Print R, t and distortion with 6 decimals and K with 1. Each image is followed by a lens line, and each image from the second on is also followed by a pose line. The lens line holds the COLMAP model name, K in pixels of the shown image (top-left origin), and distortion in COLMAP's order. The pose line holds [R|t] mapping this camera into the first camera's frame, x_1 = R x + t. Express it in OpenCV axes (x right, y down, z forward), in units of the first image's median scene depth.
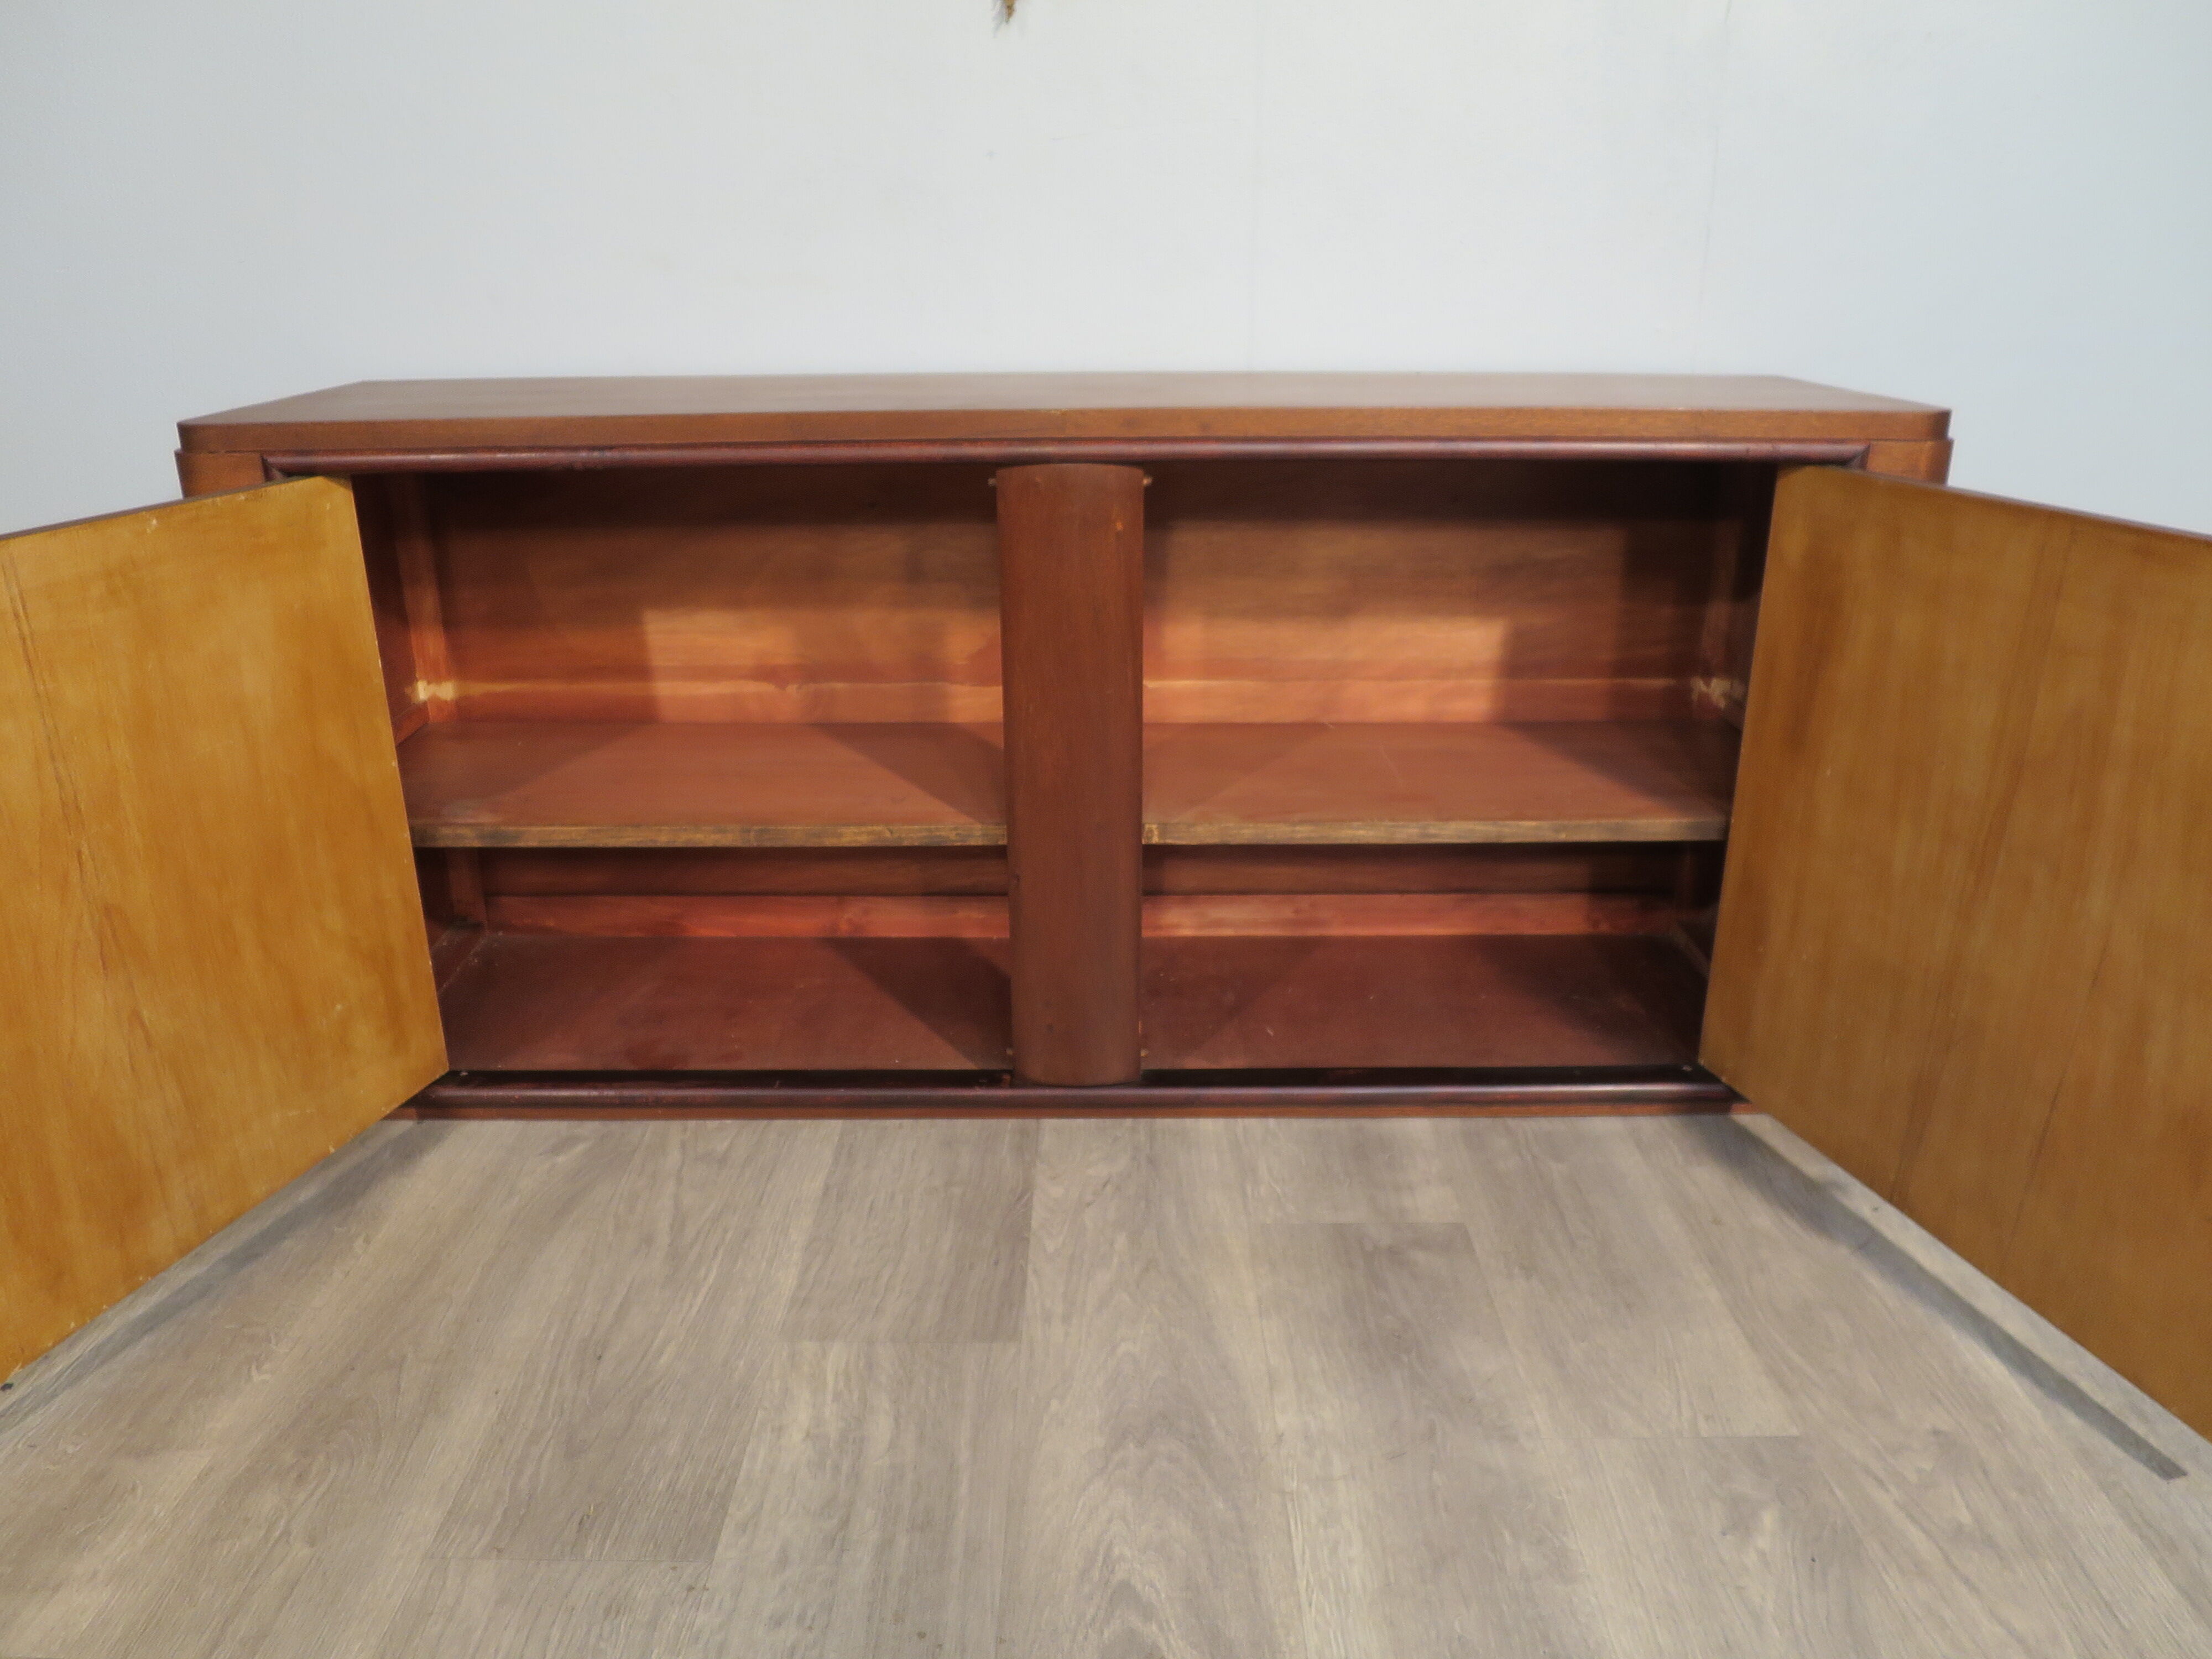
lens RADIAL K [[1585.9, 0, 1106.0], [0, 1585.9, 829.5], [0, 0, 1]] dist [-0.040245, 0.007575]
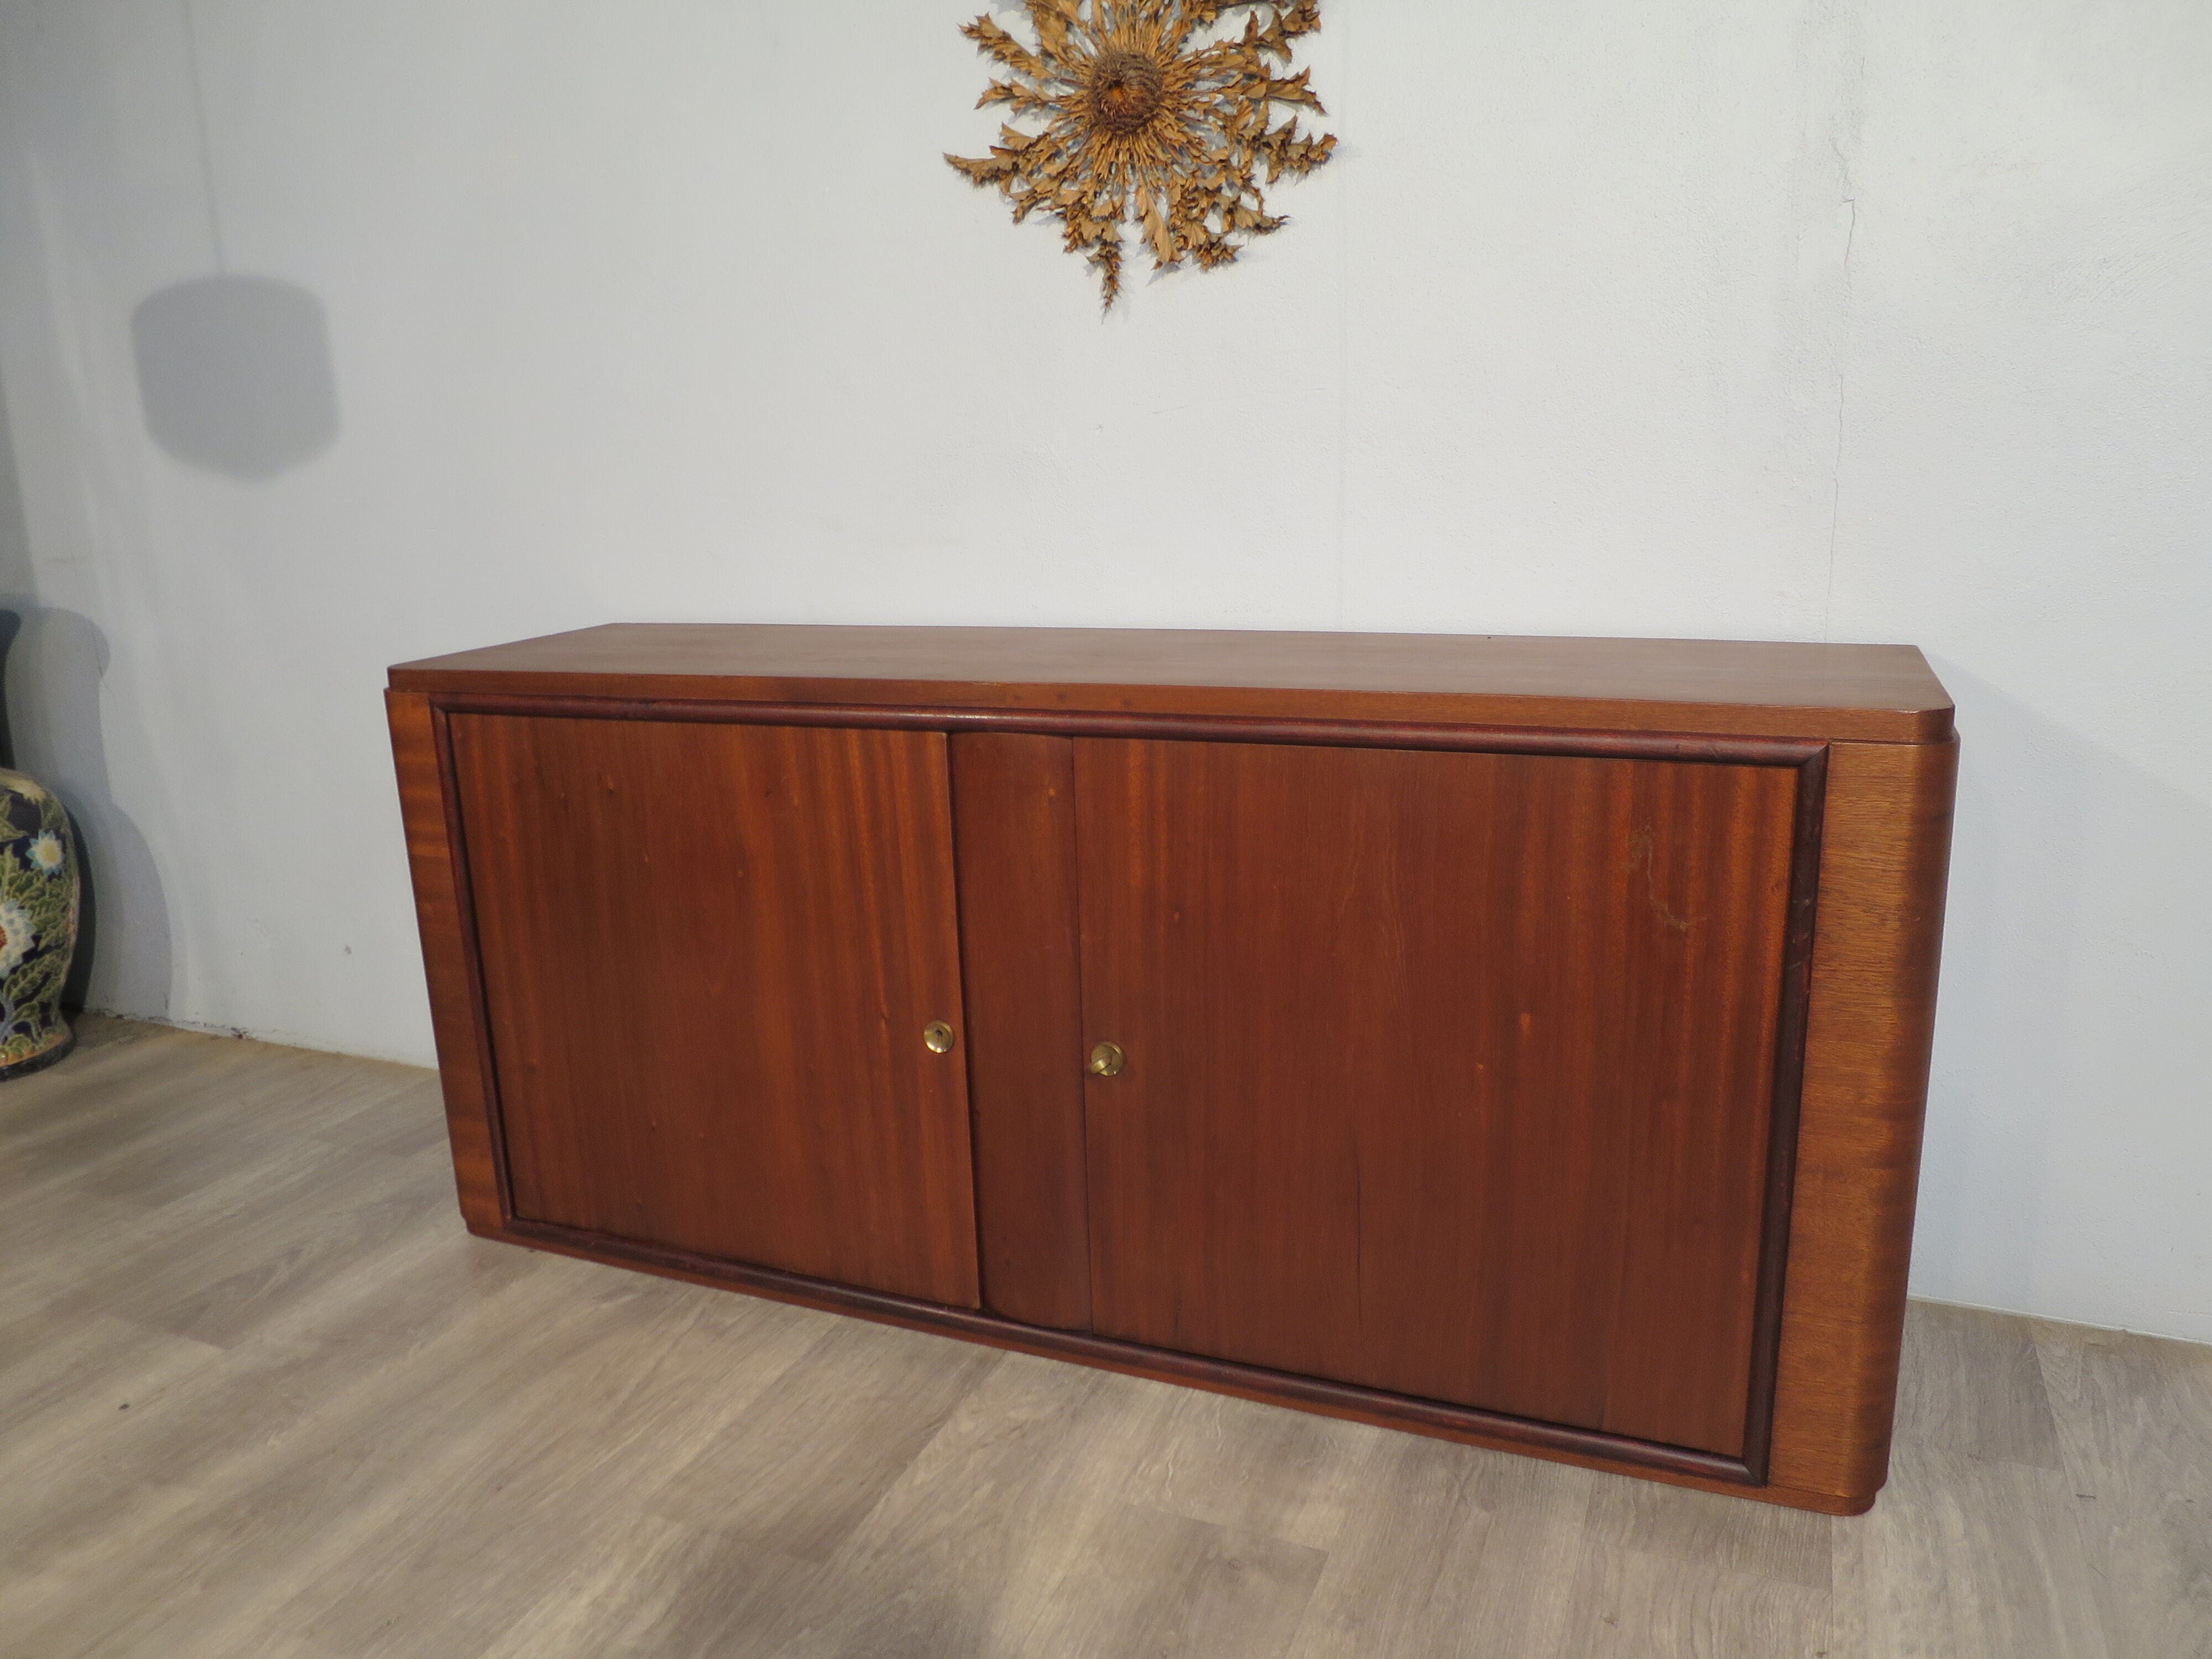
lens RADIAL K [[1576.7, 0, 1113.3], [0, 1576.7, 842.4], [0, 0, 1]] dist [-0.031249, -0.001775]
pose [[0.922846, 0.070599, -0.378643, 0.450811], [-0.107955, 0.991066, -0.078325, -0.083679], [0.369730, 0.113158, 0.922223, 0.056909]]
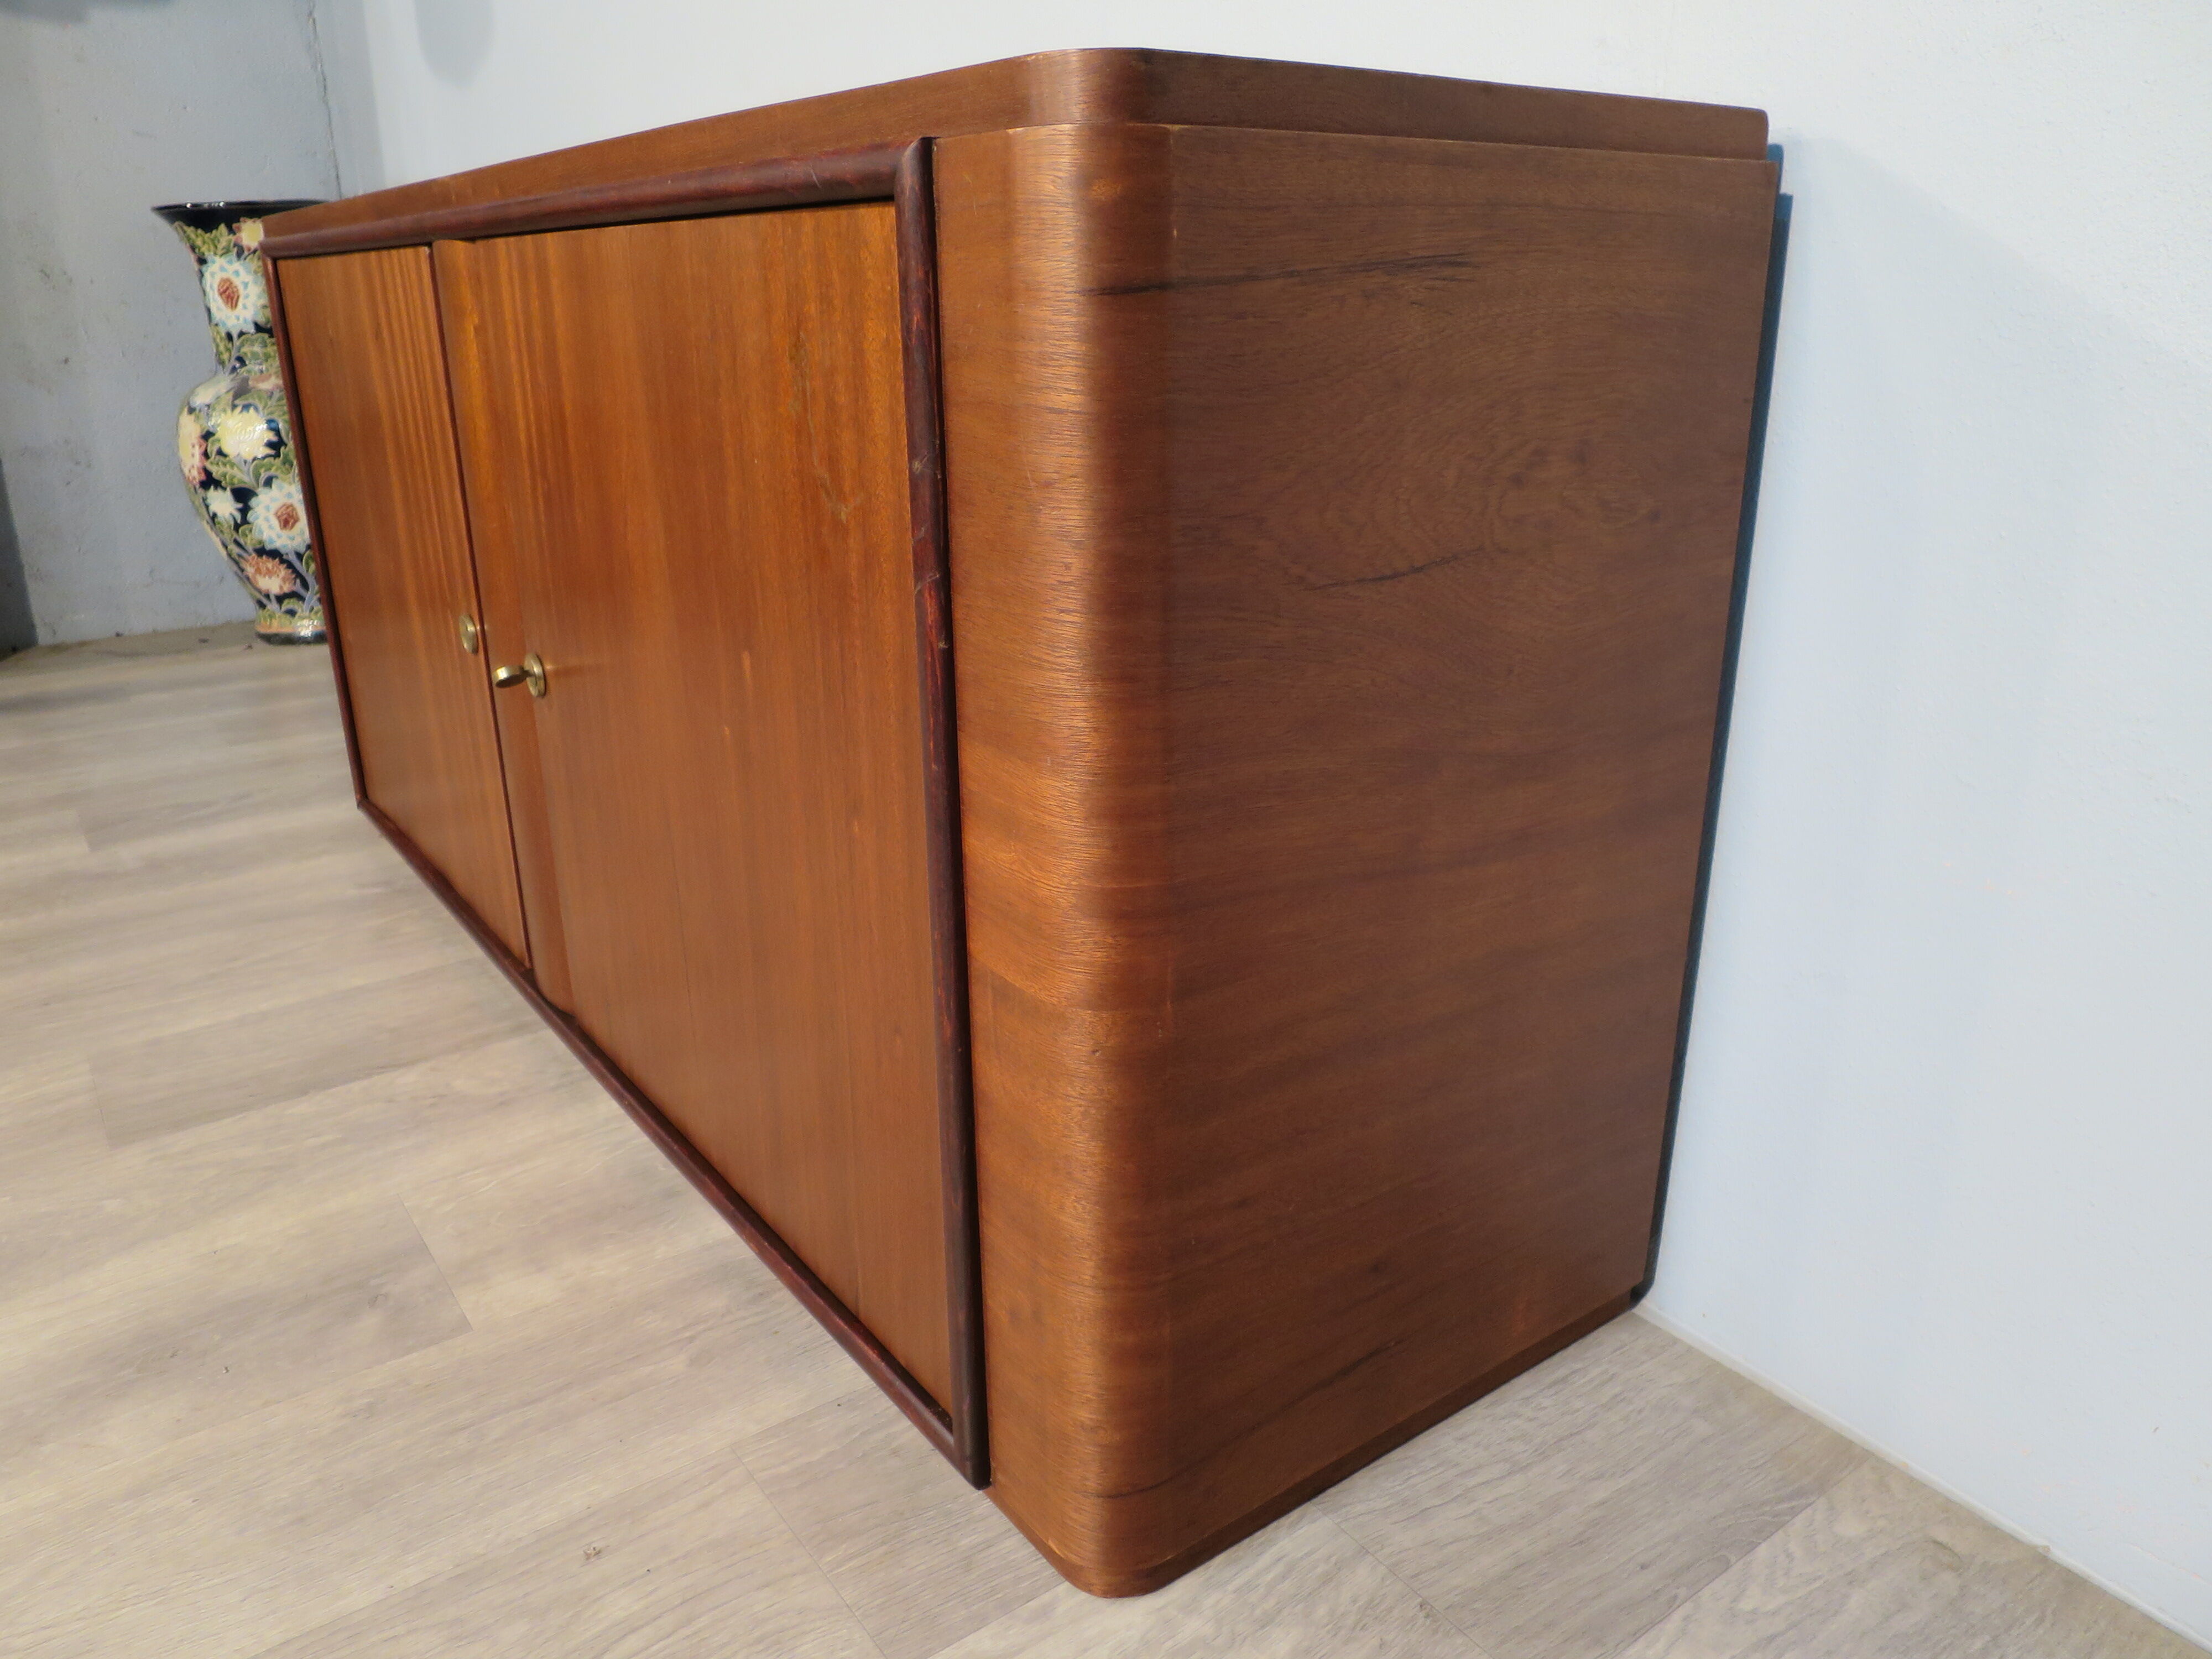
lens RADIAL K [[1585.9, 0, 1106.0], [0, 1585.9, 829.5], [0, 0, 1]] dist [-0.040245, 0.007575]
pose [[0.590970, 0.268537, -0.760685, 0.905150], [-0.266411, 0.955029, 0.130172, -0.134785], [0.761432, 0.125727, 0.635935, 0.780616]]
